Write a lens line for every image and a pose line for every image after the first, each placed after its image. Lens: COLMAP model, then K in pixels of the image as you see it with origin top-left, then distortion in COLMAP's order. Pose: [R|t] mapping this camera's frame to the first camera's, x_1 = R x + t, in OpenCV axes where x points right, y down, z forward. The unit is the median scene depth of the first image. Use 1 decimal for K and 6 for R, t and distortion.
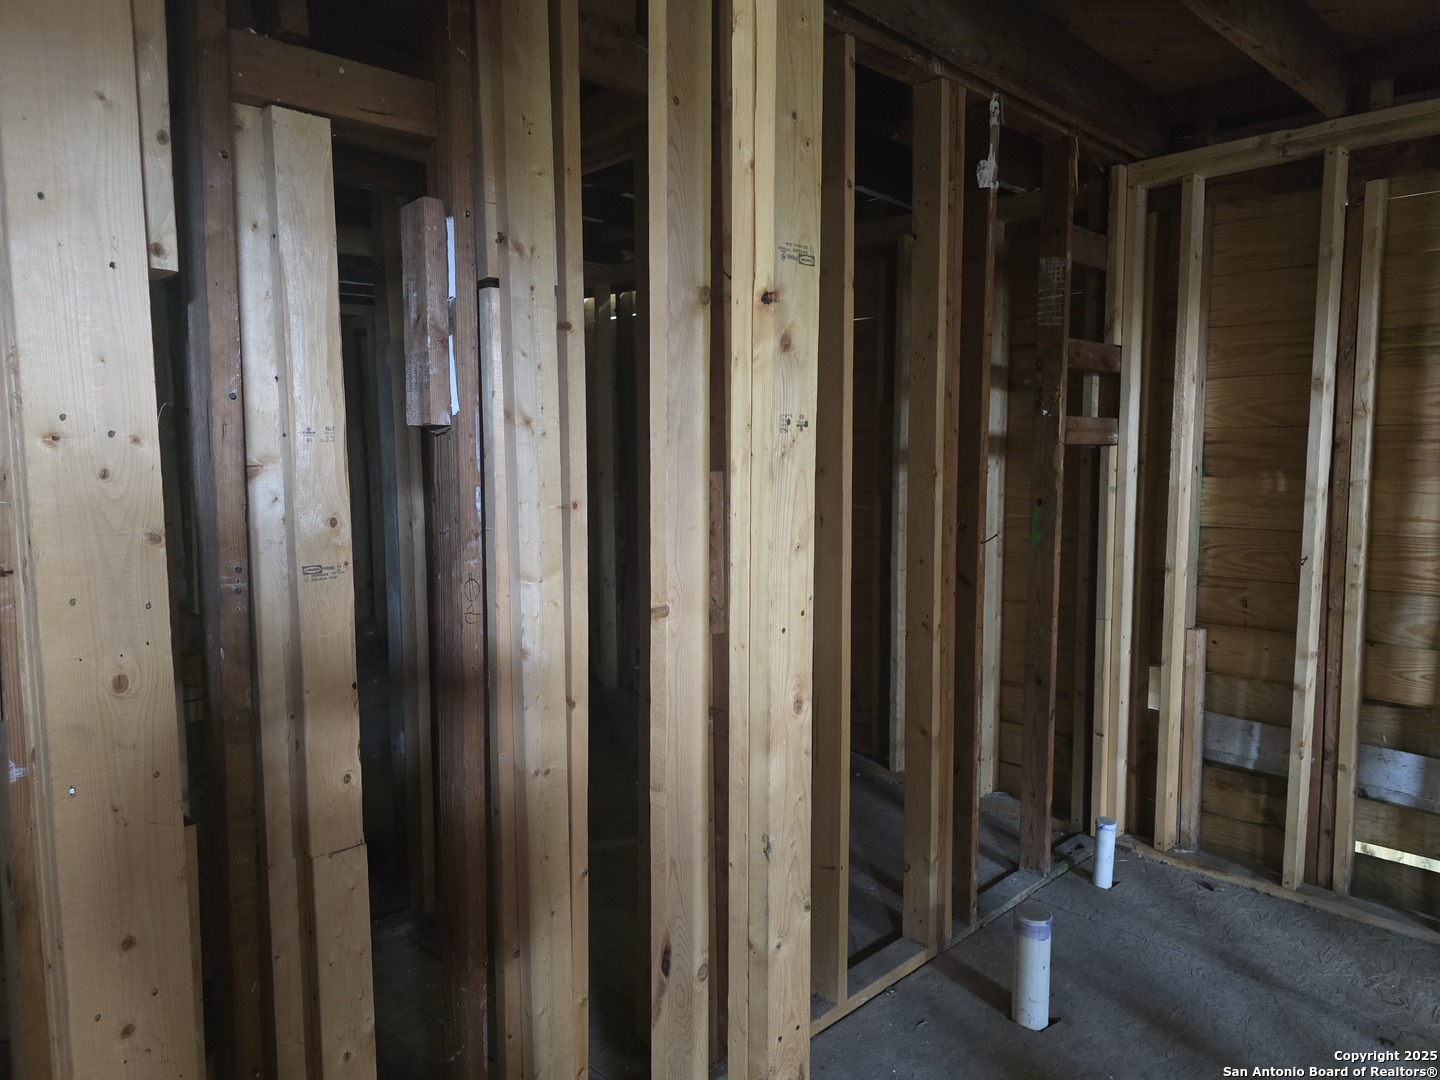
lens RADIAL K [[967.7, 0, 717.2], [0, 967.7, 550.1], [0, 0, 1]] dist [0.056557, -0.057672]
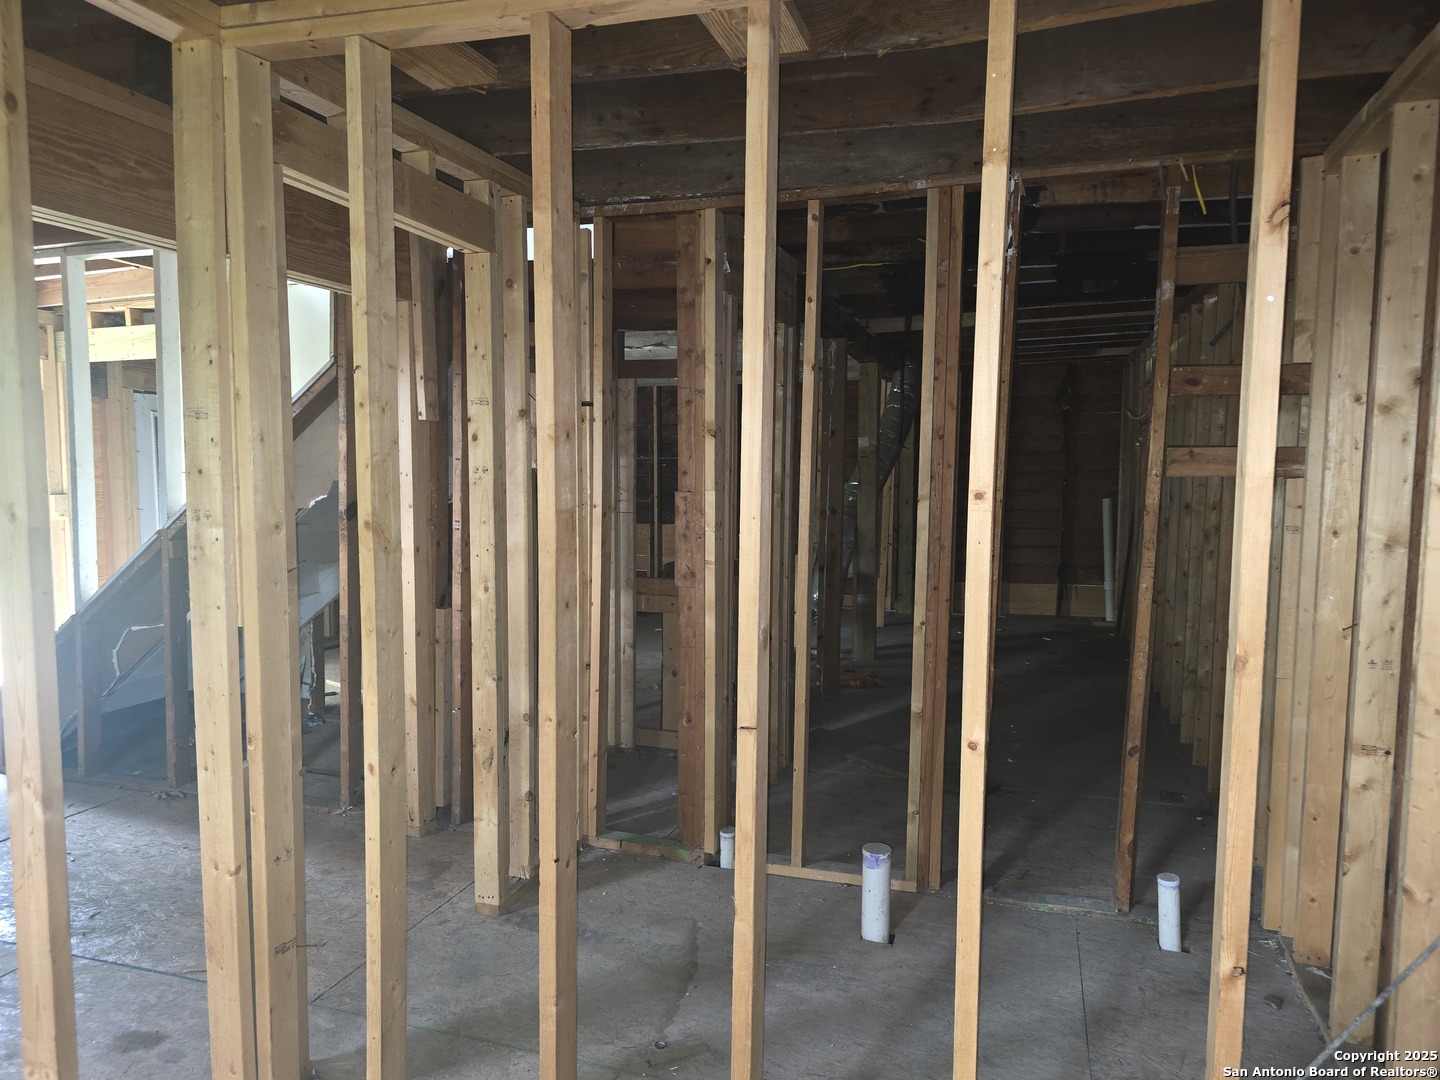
lens RADIAL K [[967.7, 0, 719.5], [0, 967.7, 548.0], [0, 0, 1]] dist [0.056557, -0.057672]
pose [[0.469770, 0.075662, -0.879540, 1.260744], [-0.092308, 0.995069, 0.036298, -0.039968], [0.877949, 0.064137, 0.474438, 0.193355]]
